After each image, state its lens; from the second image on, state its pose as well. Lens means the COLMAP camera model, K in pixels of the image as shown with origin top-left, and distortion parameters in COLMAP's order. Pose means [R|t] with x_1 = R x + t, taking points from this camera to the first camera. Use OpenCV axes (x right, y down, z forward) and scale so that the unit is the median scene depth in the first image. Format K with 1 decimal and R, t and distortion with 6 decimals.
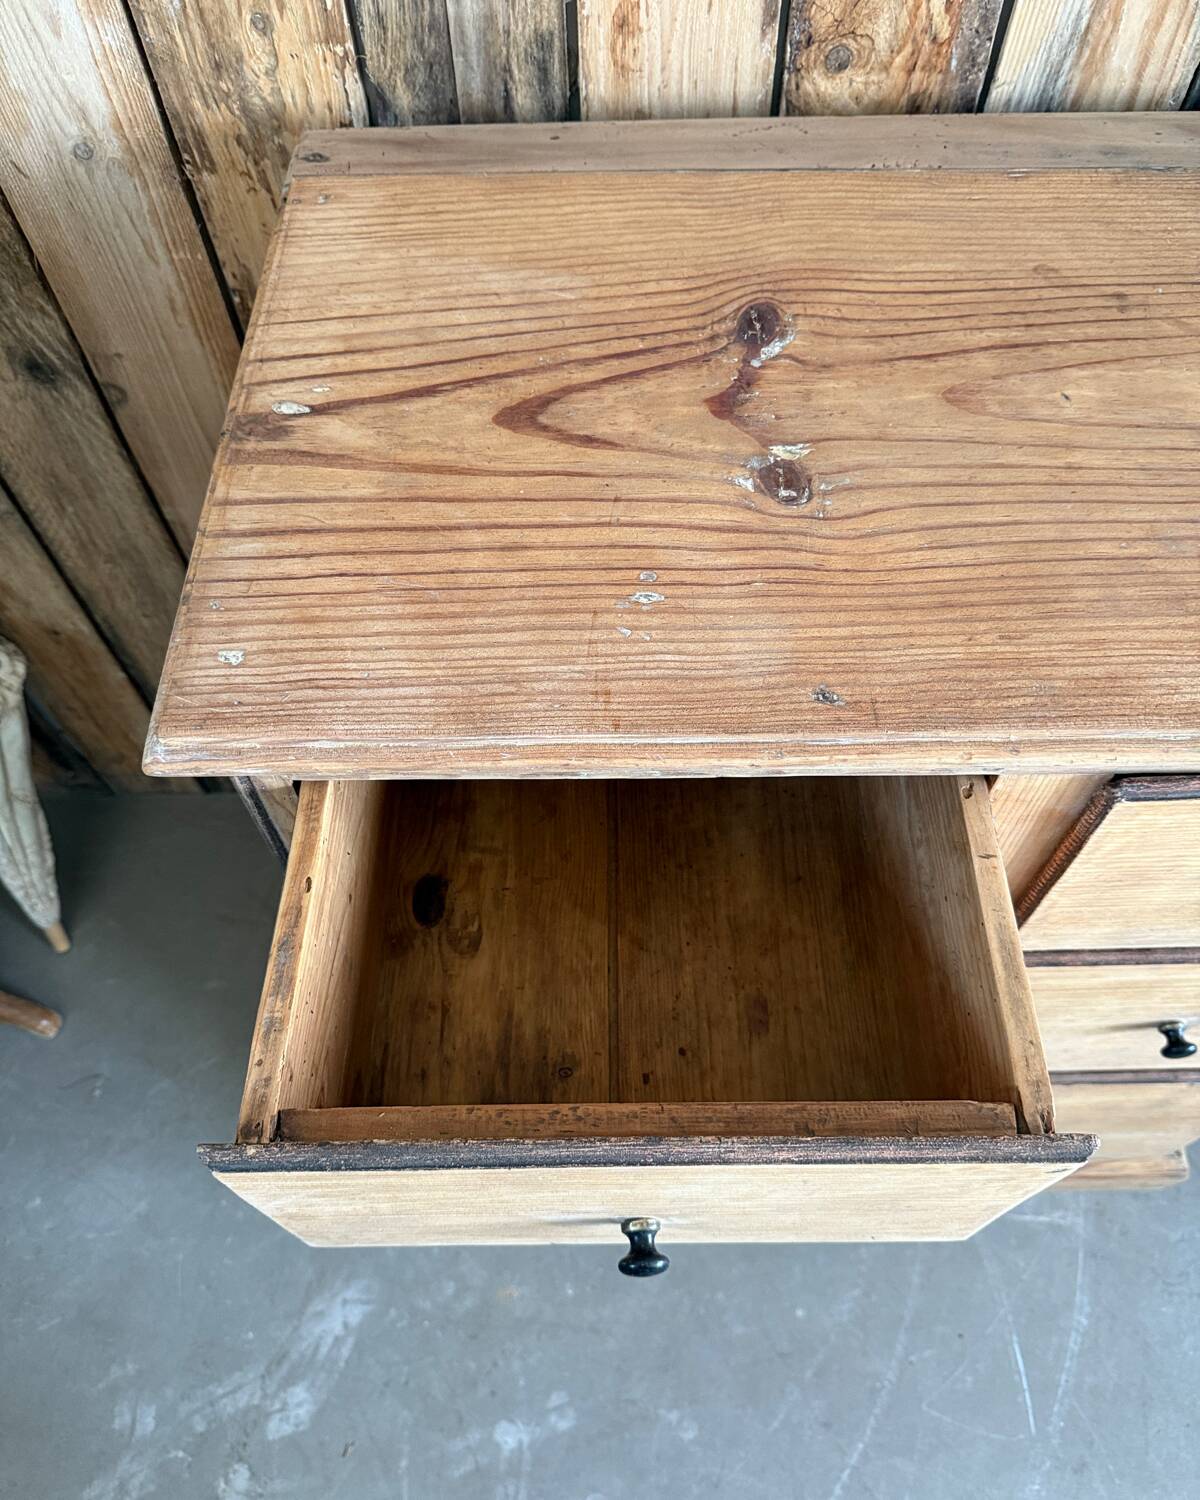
lens RADIAL K [[1138.5, 0, 596.1], [0, 1138.5, 751.8], [0, 0, 1]] dist [0.002371, -0.029883]
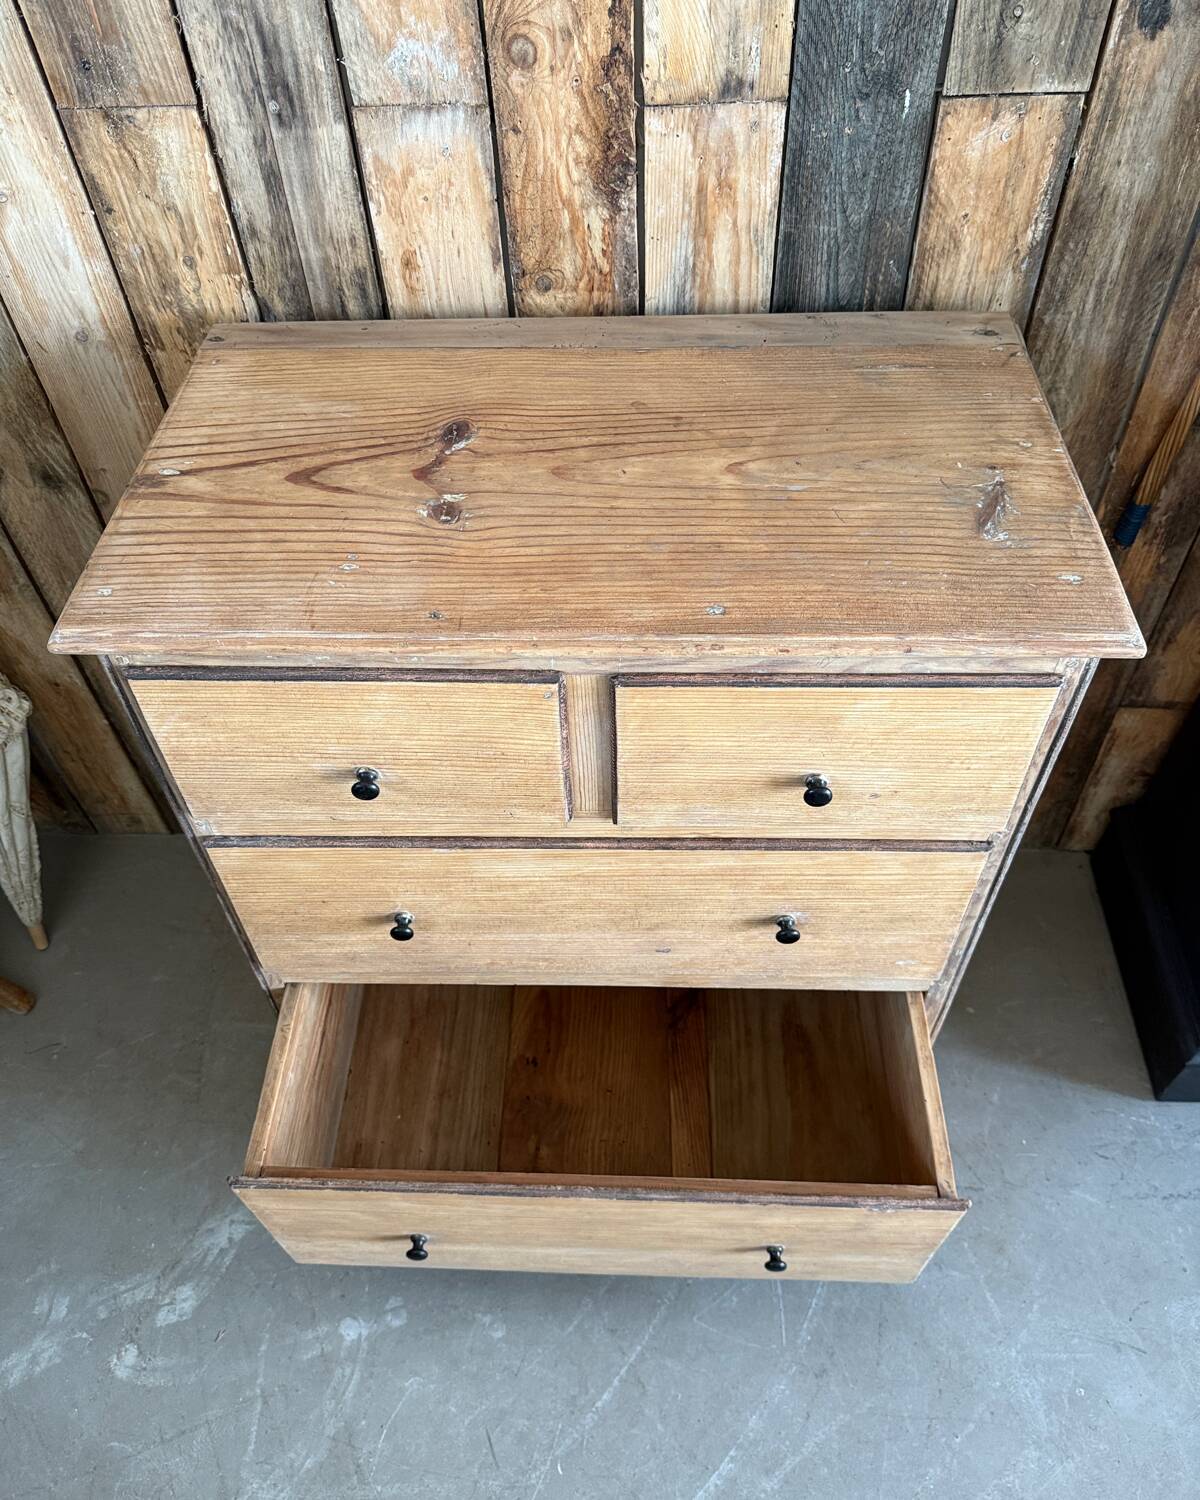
lens RADIAL K [[1138.5, 0, 598.8], [0, 1138.5, 755.8], [0, 0, 1]] dist [0.002371, -0.029883]
pose [[0.999153, 0.020950, -0.035412, 0.356272], [-0.026329, 0.986928, -0.158998, 0.297922], [0.031618, 0.159796, 0.986644, -0.474550]]
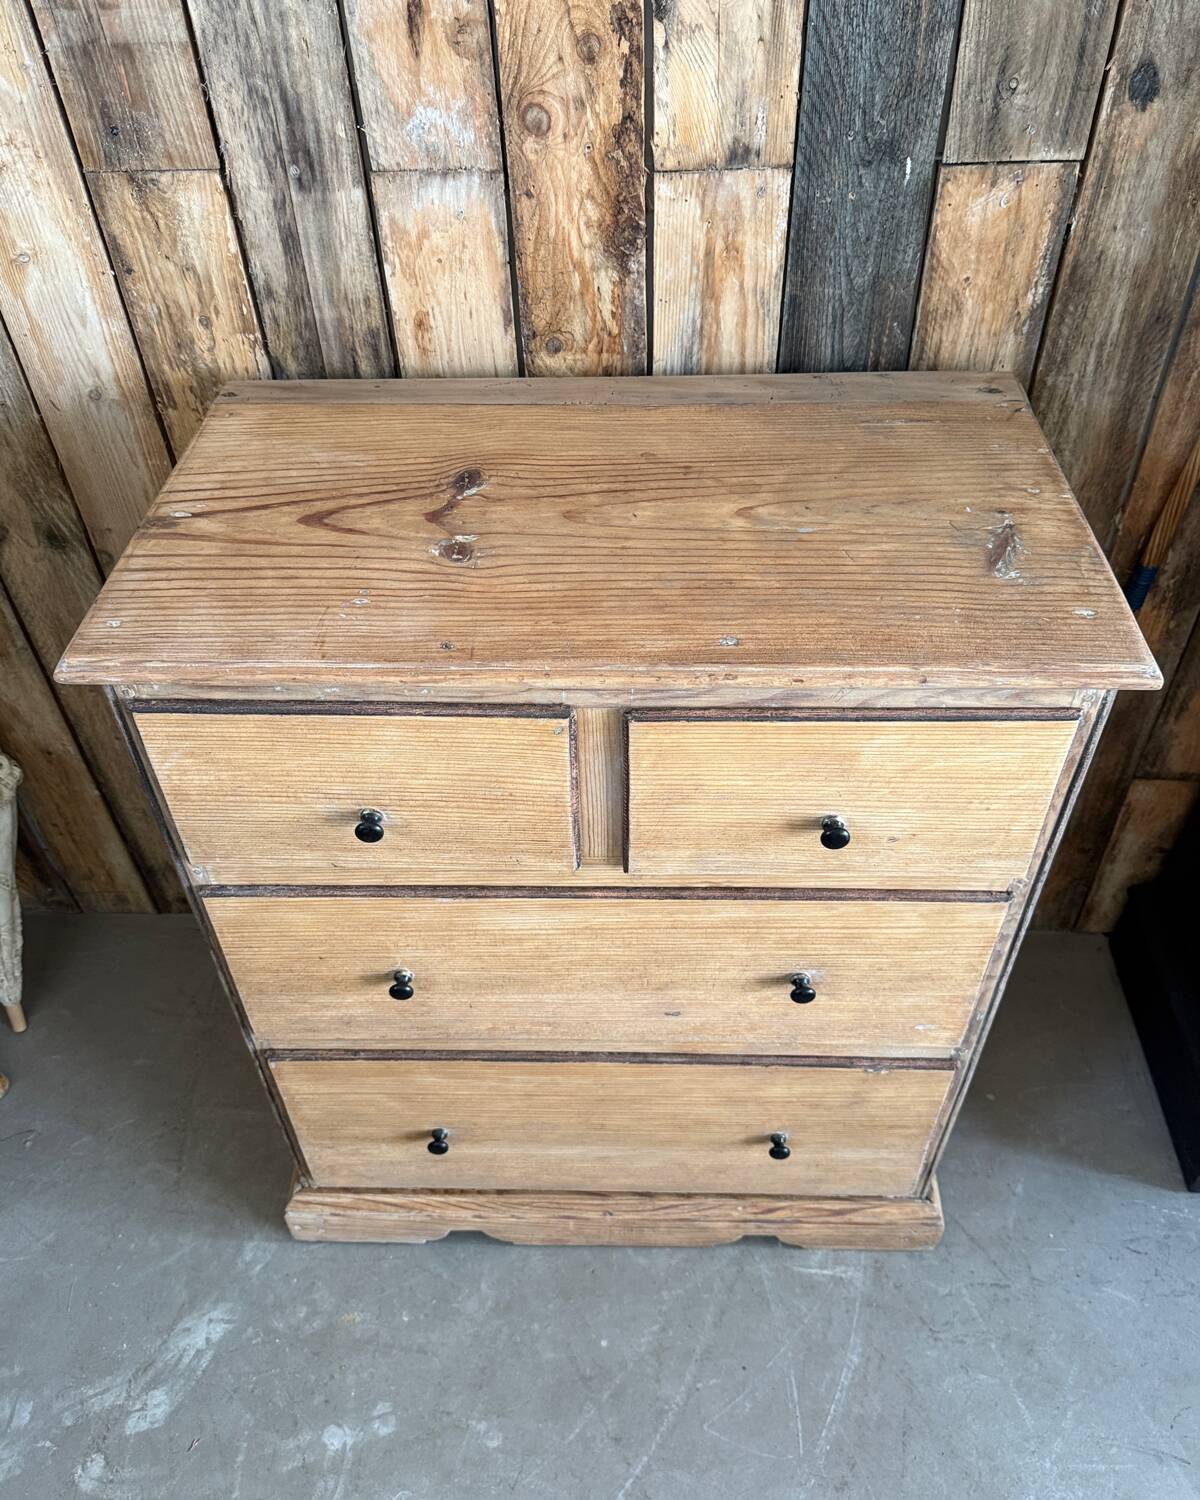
lens RADIAL K [[1170.4, 0, 598.4], [0, 1170.4, 756.4], [0, 0, 1]] dist [-0.003117, -0.022443]
pose [[0.999209, 0.021368, -0.033552, 0.340959], [-0.029230, 0.966512, -0.254950, 0.383239], [0.026980, 0.255729, 0.966372, -0.468123]]
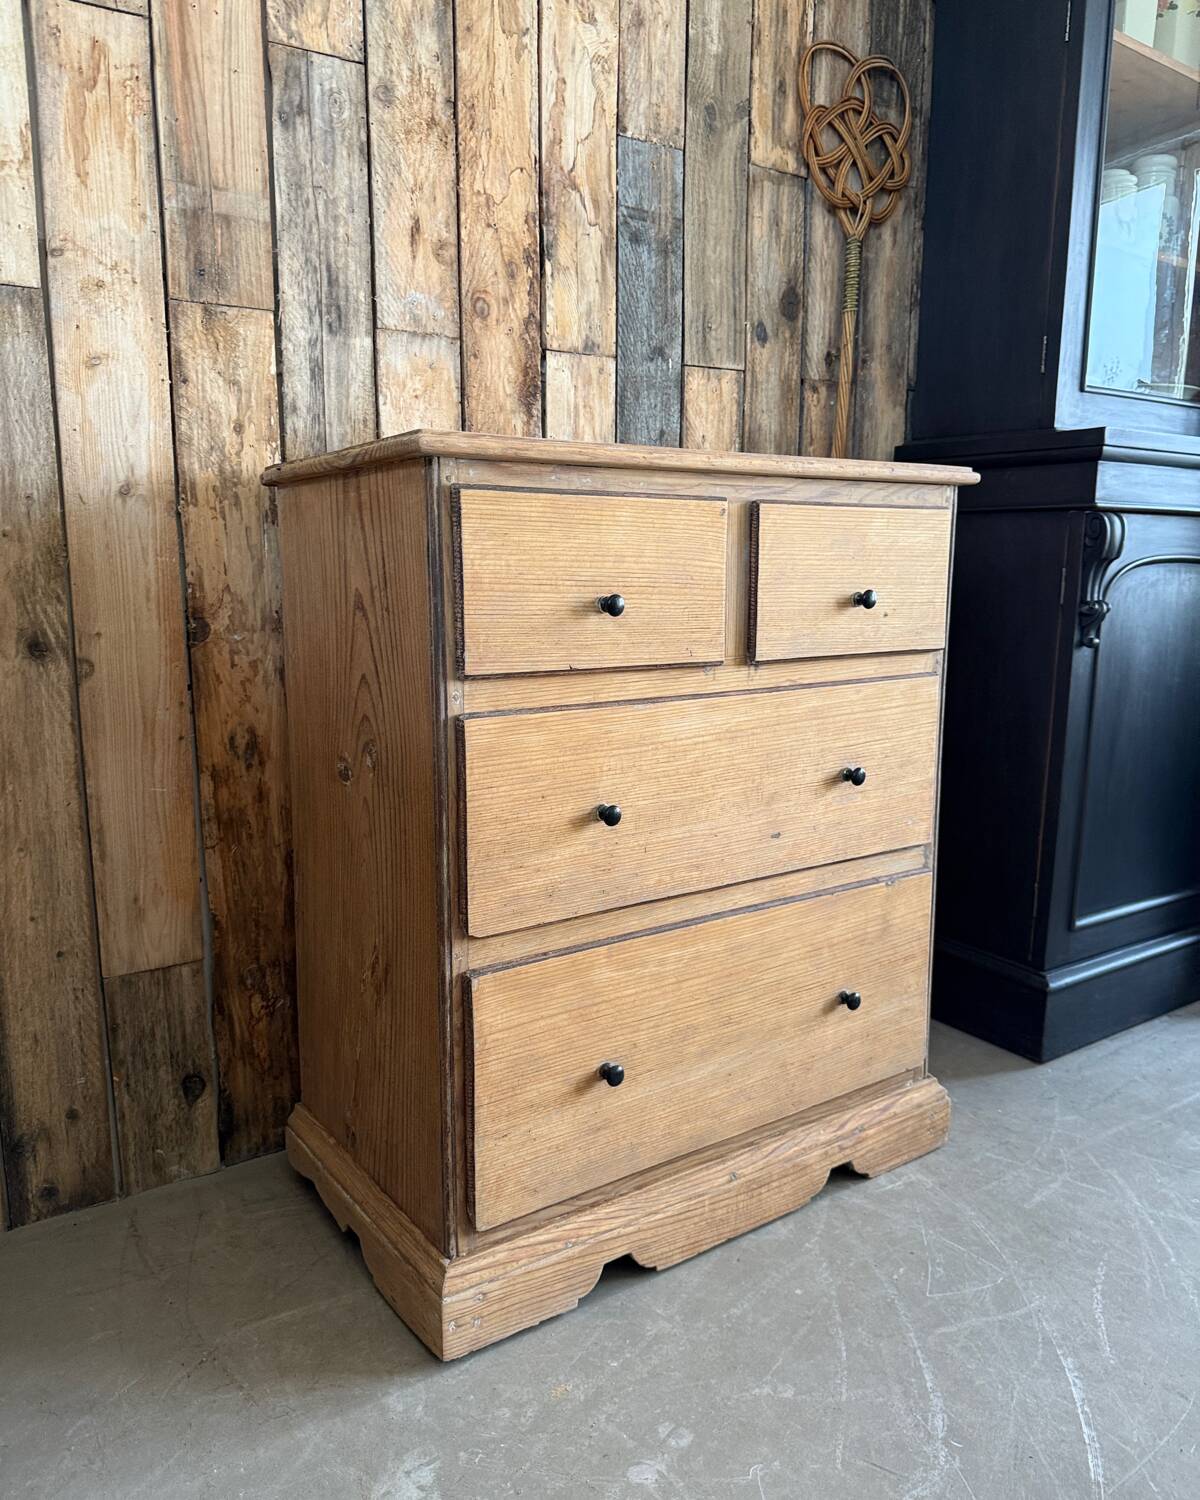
lens RADIAL K [[1138.5, 0, 594.5], [0, 1138.5, 763.7], [0, 0, 1]] dist [0.002371, -0.029883]
pose [[0.826741, -0.083094, 0.556412, -0.926968], [0.476209, 0.629959, -0.613495, 1.276762], [-0.299539, 0.772170, 0.560384, 0.103805]]
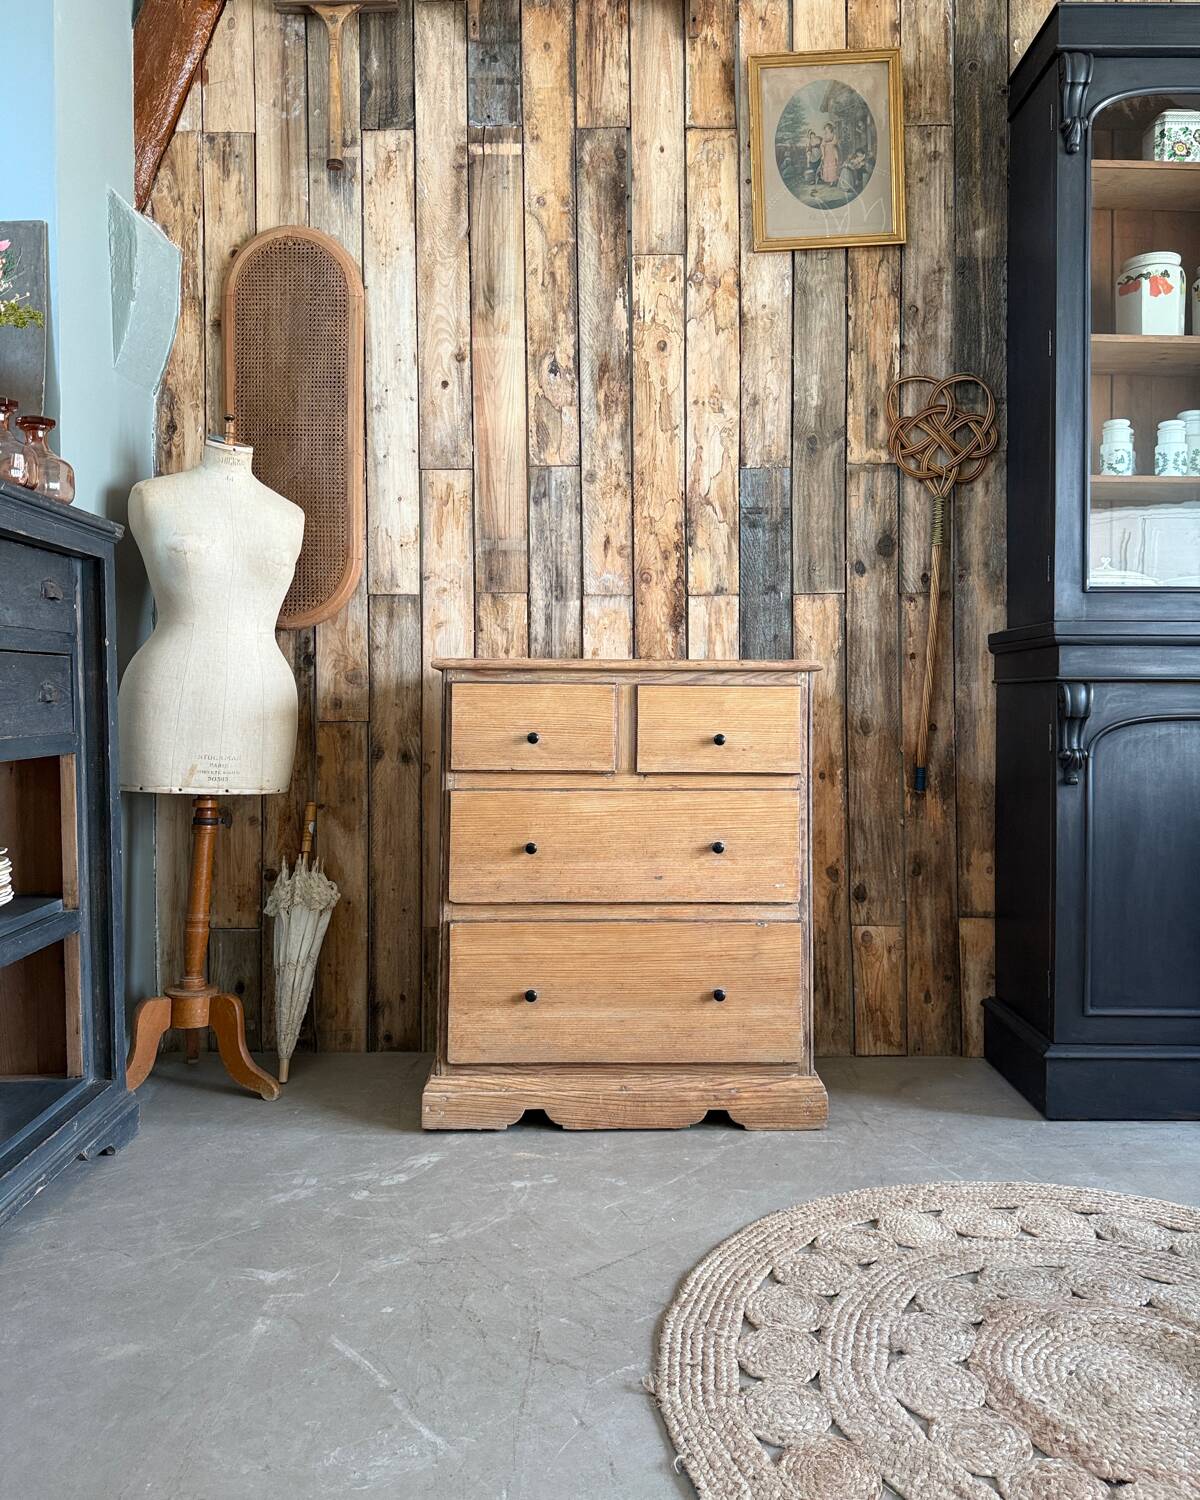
lens RADIAL K [[1138.5, 0, 594.0], [0, 1138.5, 679.2], [0, 0, 1]] dist [0.002371, -0.029883]
pose [[0.999668, 0.016115, -0.020112, 0.101906], [-0.025437, 0.491444, -0.870538, 2.861581], [-0.004145, 0.870760, 0.491691, -0.902906]]
